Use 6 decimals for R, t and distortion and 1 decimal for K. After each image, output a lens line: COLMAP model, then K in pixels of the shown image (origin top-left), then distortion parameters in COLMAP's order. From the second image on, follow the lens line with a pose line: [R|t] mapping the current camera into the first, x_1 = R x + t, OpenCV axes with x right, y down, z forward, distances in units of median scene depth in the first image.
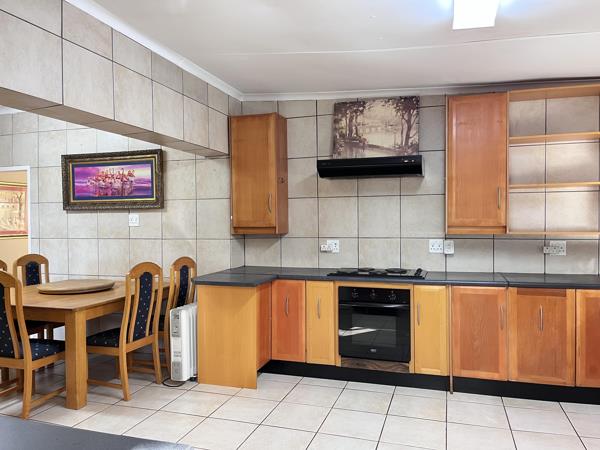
lens RADIAL K [[450.4, 0, 305.4], [0, 450.4, 225.4], [0, 0, 1]] dist [0.027341, -0.034318]
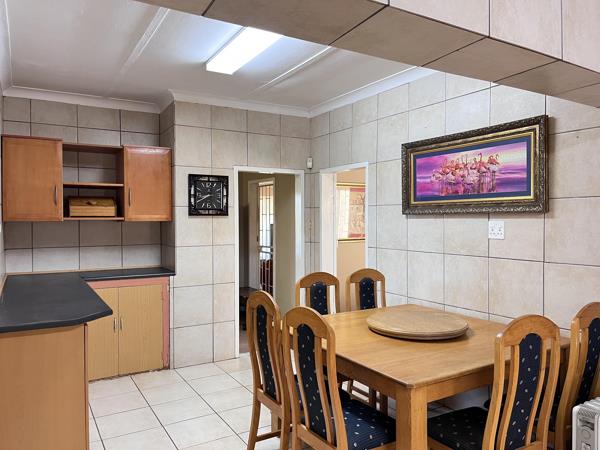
lens RADIAL K [[450.4, 0, 302.7], [0, 450.4, 225.4], [0, 0, 1]] dist [0.027341, -0.034318]
pose [[0.747975, 0.016670, -0.663518, -0.151076], [-0.012013, 0.999861, 0.011578, -0.022372], [0.663619, -0.000689, 0.748071, 0.312378]]
